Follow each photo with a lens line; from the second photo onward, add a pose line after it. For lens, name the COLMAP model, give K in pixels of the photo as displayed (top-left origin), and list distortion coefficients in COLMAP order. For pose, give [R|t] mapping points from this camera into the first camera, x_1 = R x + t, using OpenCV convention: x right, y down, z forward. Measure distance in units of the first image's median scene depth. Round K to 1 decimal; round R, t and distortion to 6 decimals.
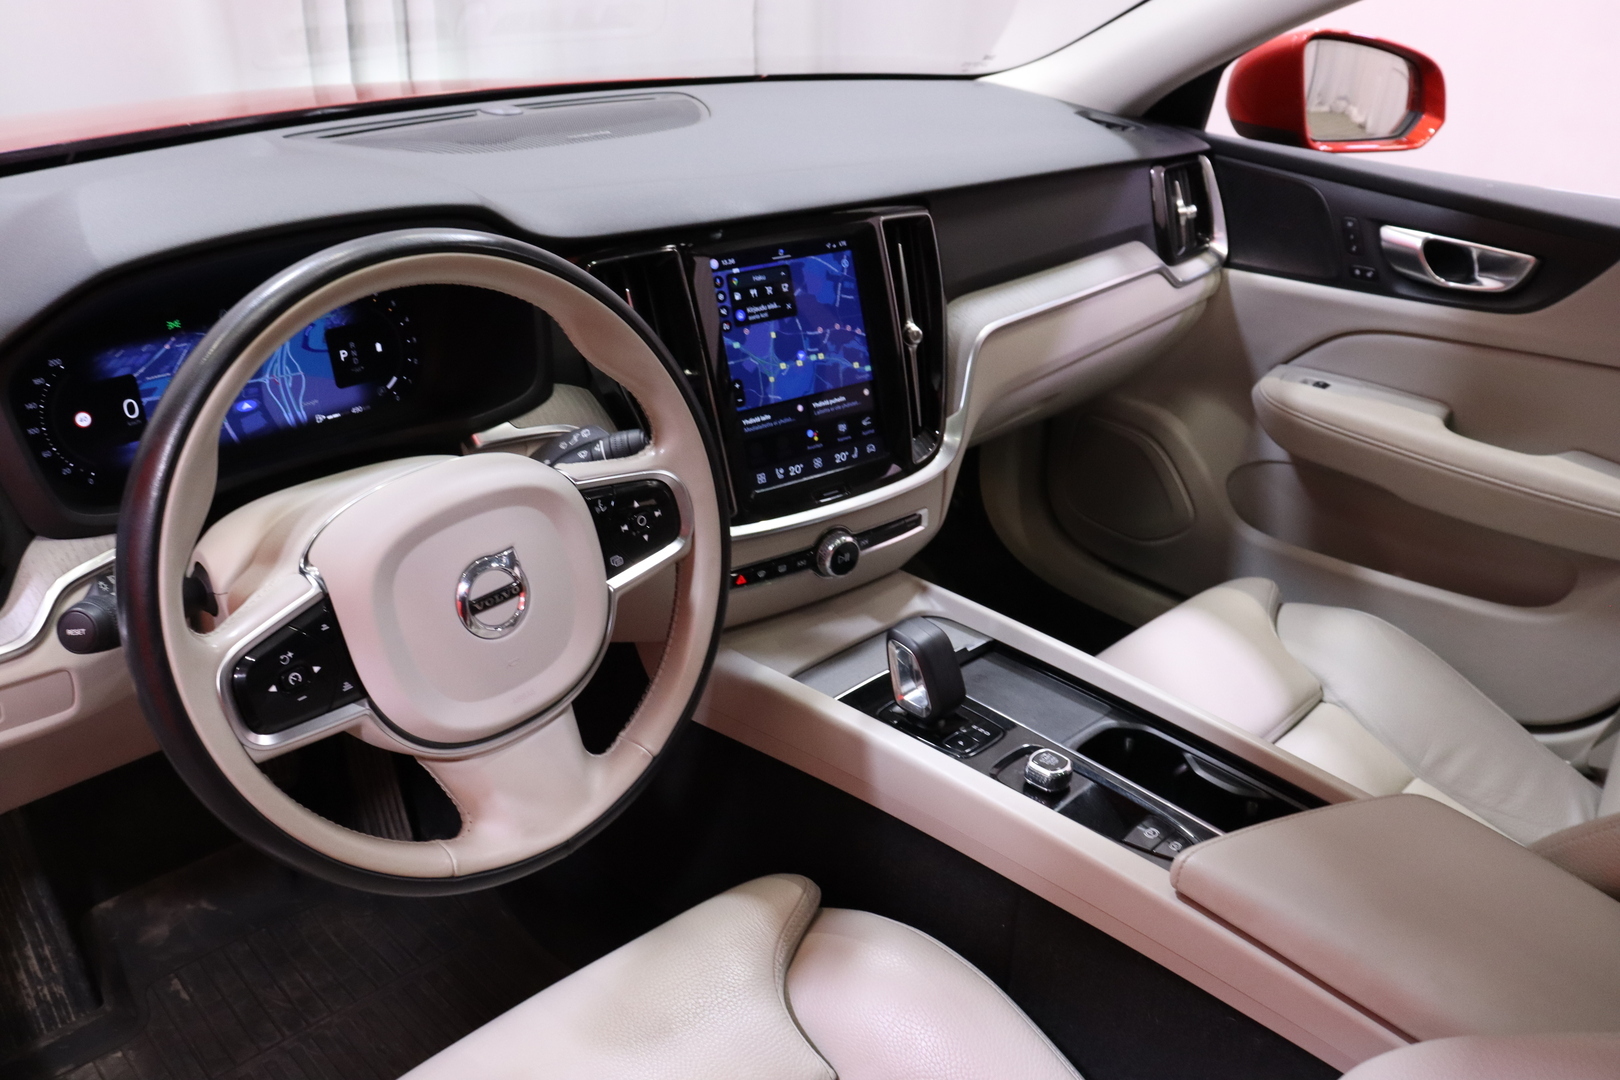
lens RADIAL K [[1308.3, 0, 808.4], [0, 1308.3, 544.3], [0, 0, 1]] dist [-0.178942, 0.132783]
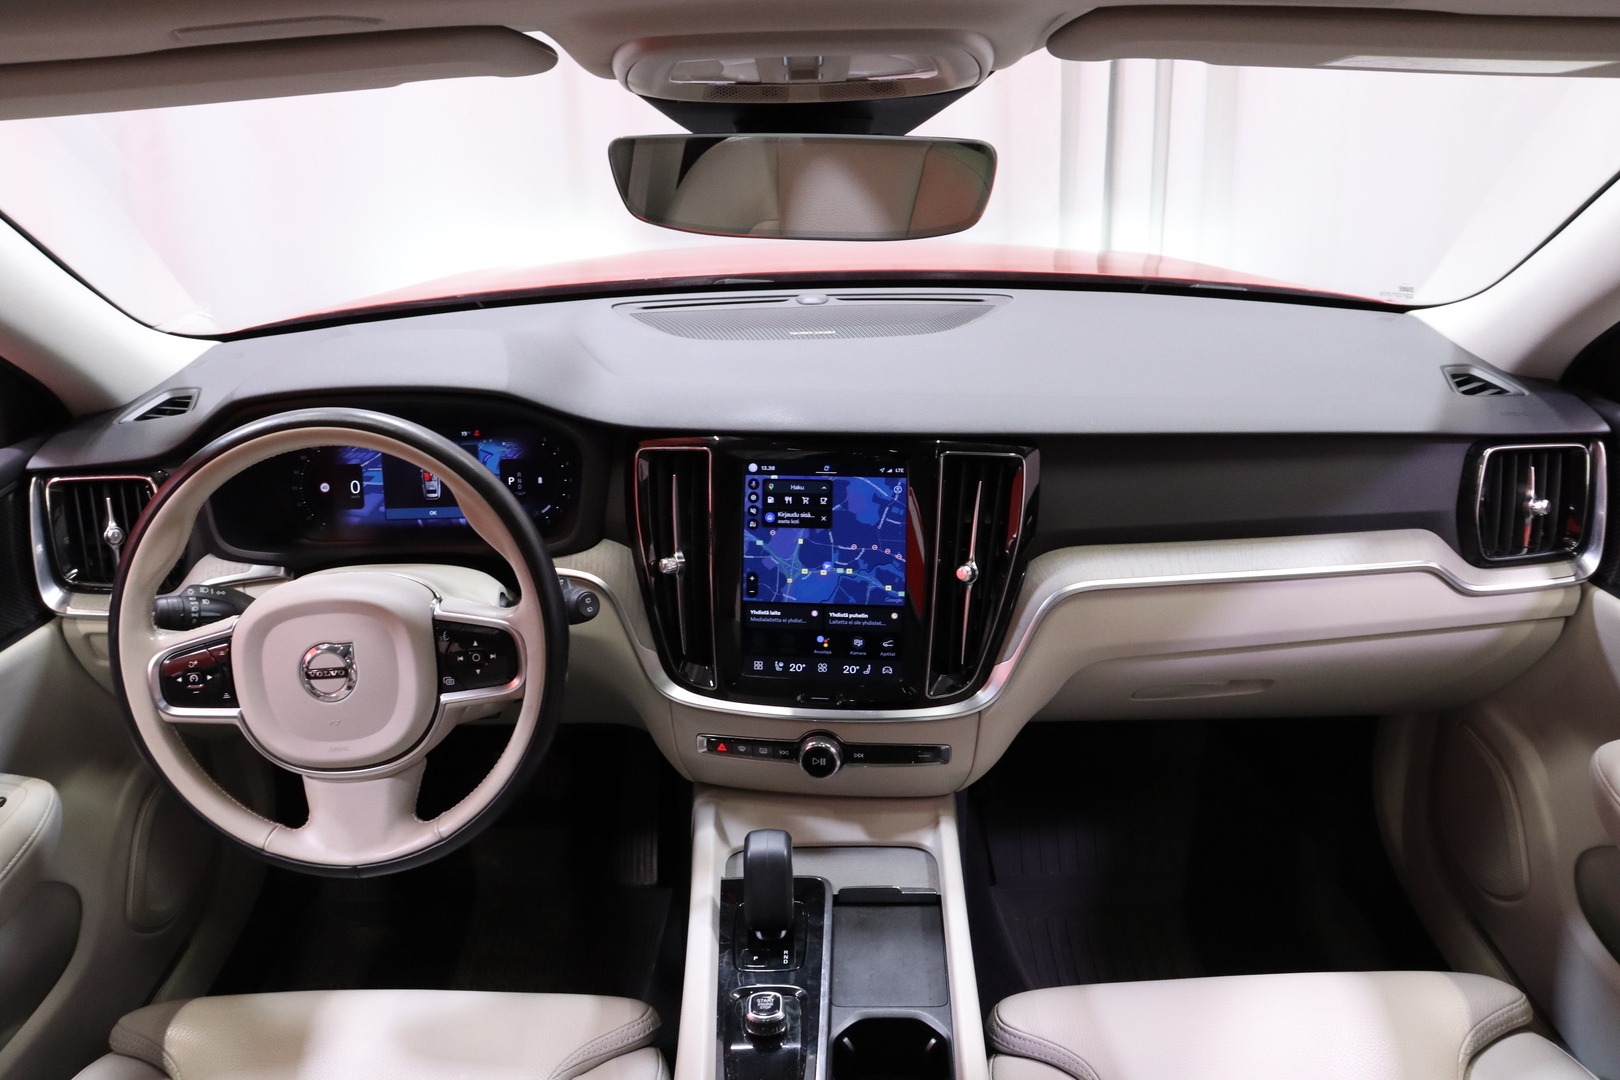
lens RADIAL K [[1308.3, 0, 826.6], [0, 1308.3, 552.7], [0, 0, 1]] dist [-0.178942, 0.132783]
pose [[0.716789, 0.224710, -0.660089, 0.698337], [-0.276620, 0.960610, 0.026634, -0.184016], [0.640074, 0.163503, 0.750715, 0.196323]]
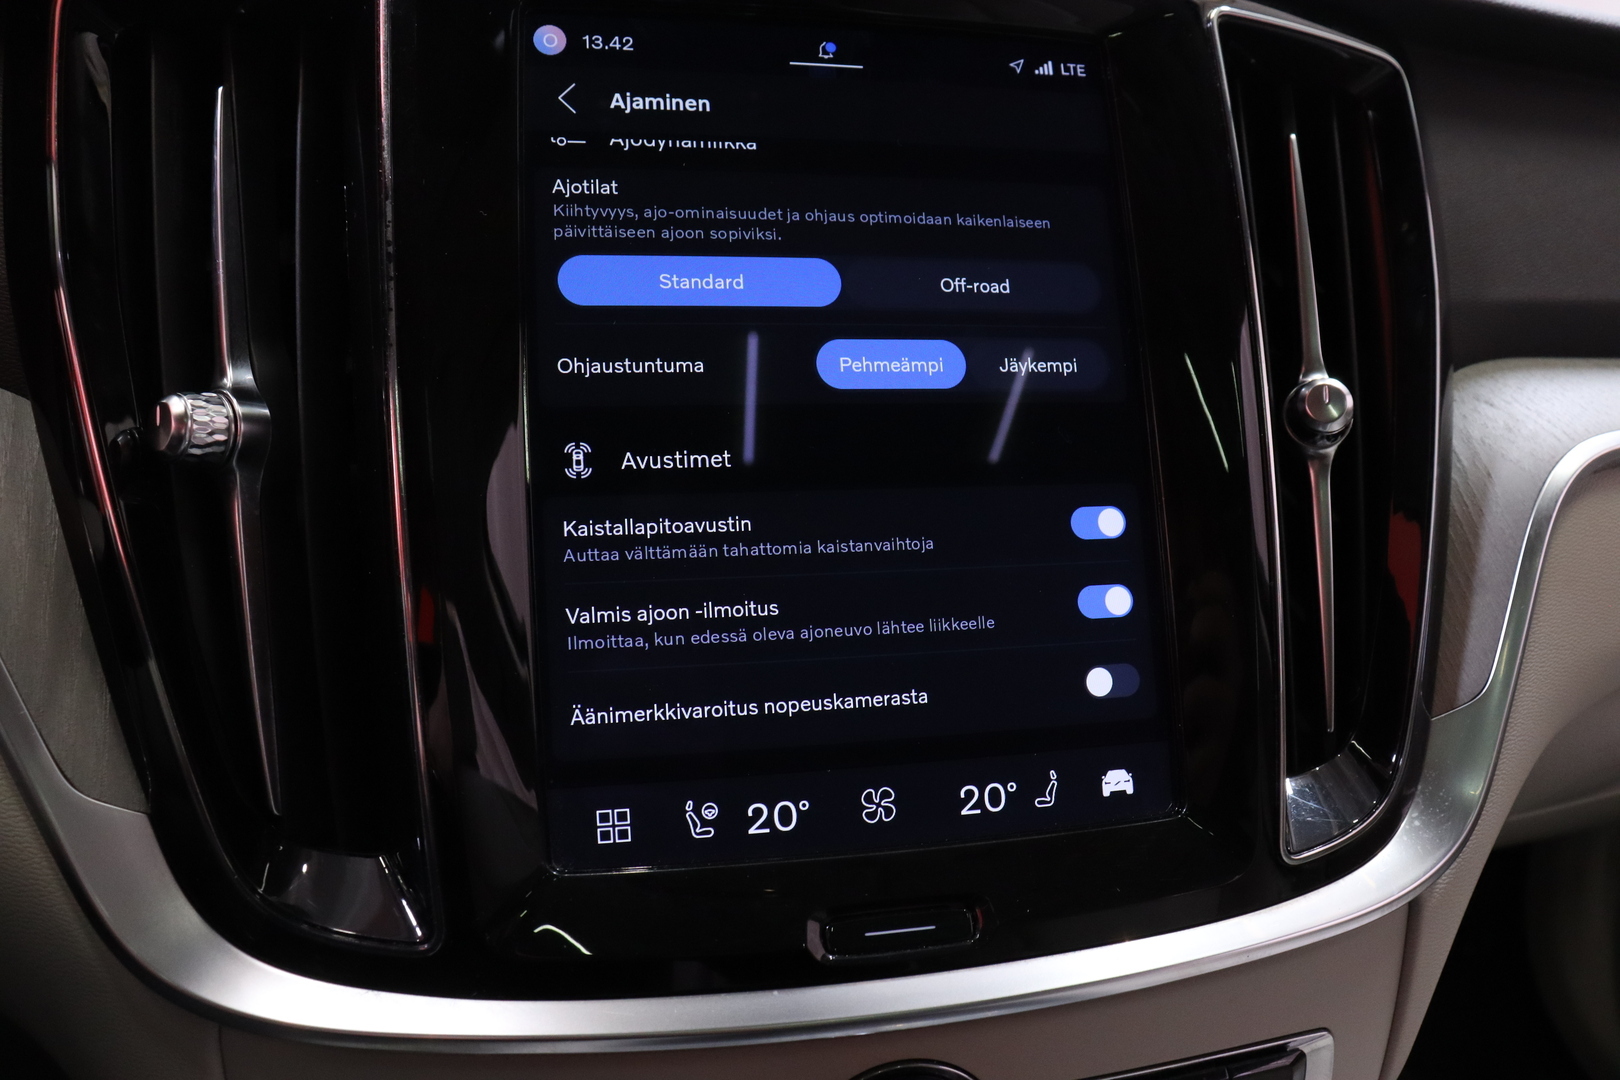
lens RADIAL K [[1308.3, 0, 812.9], [0, 1308.3, 511.5], [0, 0, 1]] dist [-0.178942, 0.132783]
pose [[0.919960, 0.060969, -0.387243, 0.093179], [-0.169239, 0.952802, -0.252044, -0.051569], [0.353599, 0.297407, 0.886858, 0.761609]]
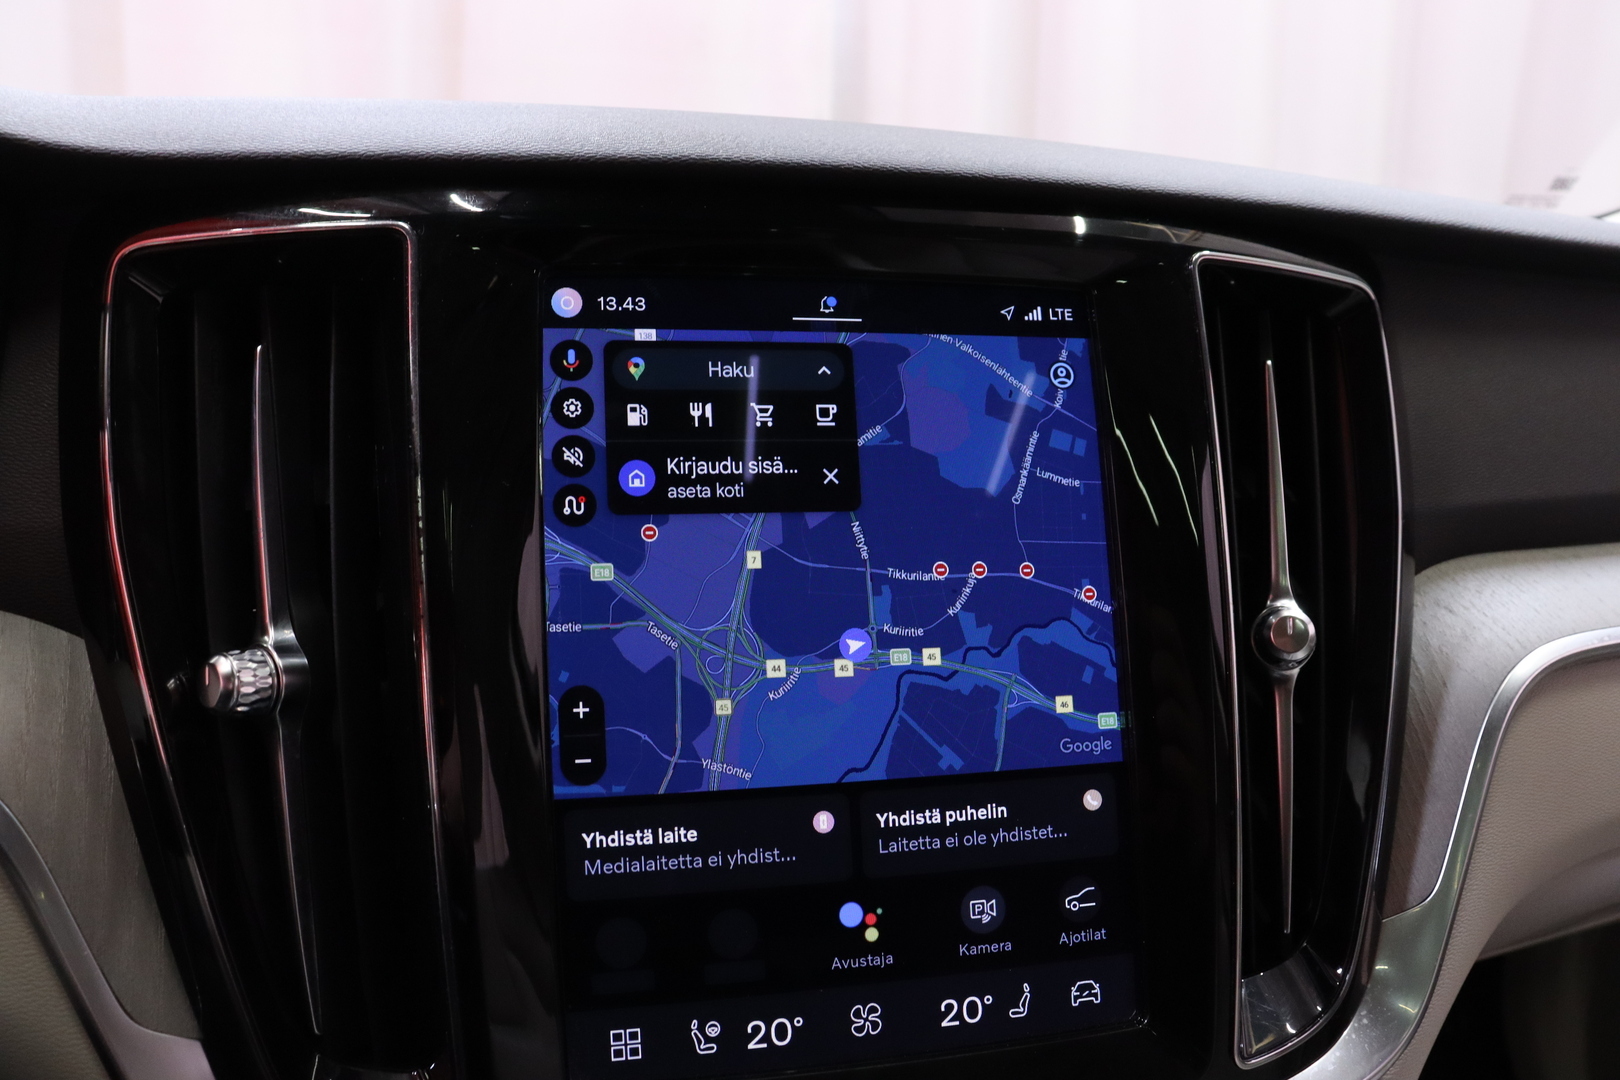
lens RADIAL K [[1308.3, 0, 812.4], [0, 1308.3, 541.7], [0, 0, 1]] dist [-0.178942, 0.132783]
pose [[0.920473, 0.073678, -0.383798, 0.097701], [-0.179664, 0.951914, -0.248155, -0.091913], [0.347059, 0.297375, 0.889448, 0.727975]]
